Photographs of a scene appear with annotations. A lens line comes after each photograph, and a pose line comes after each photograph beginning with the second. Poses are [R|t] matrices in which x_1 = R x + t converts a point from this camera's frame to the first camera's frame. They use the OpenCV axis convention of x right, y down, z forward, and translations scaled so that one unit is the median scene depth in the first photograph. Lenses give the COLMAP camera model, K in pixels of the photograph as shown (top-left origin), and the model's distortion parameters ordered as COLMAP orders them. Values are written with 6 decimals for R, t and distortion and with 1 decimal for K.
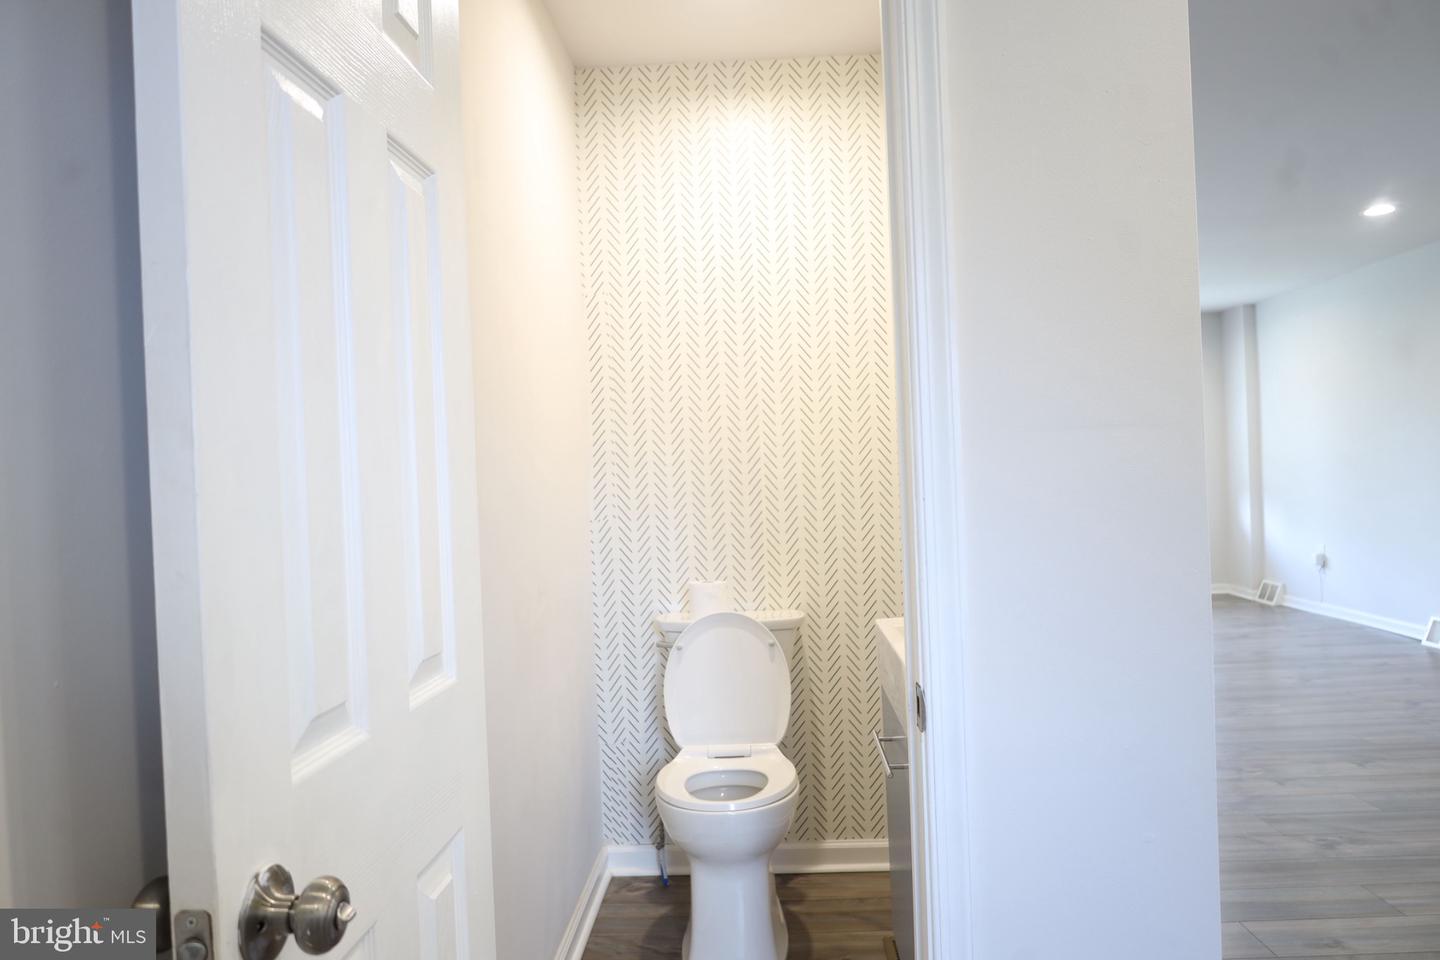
lens RADIAL K [[997.4, 0, 714.8], [0, 997.4, 485.3], [0, 0, 1]] dist [0.005106, -0.002215]
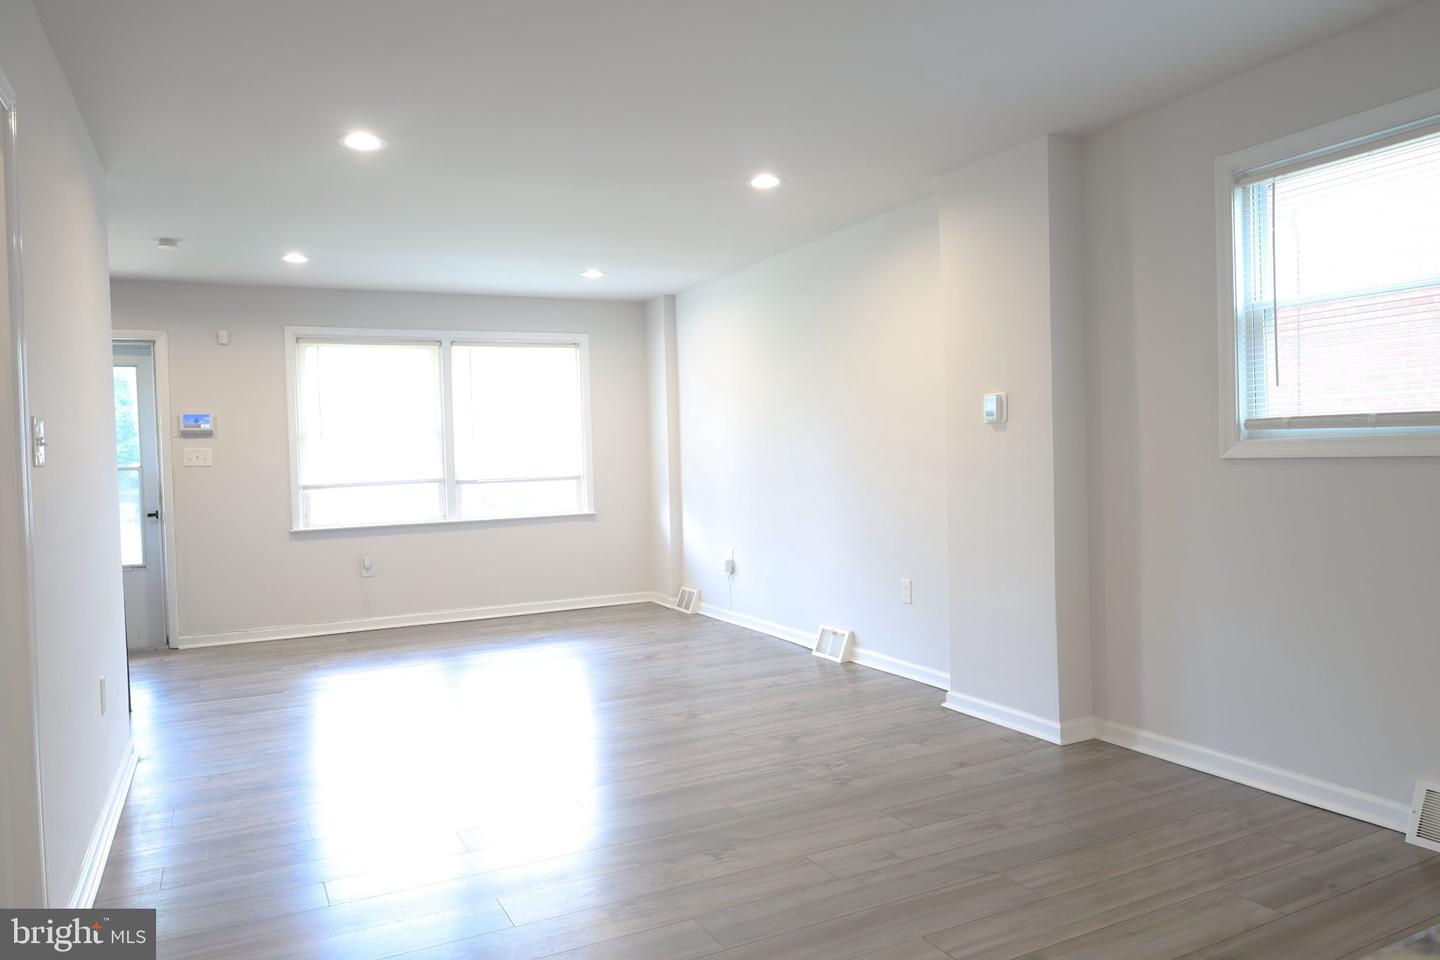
lens RADIAL K [[997.4, 0, 714.8], [0, 997.4, 485.3], [0, 0, 1]] dist [0.005106, -0.002215]
pose [[0.883633, -0.002637, 0.468173, 0.144191], [-0.000149, 0.999982, 0.005914, -0.007347], [-0.468180, -0.005296, 0.883617, 0.161785]]
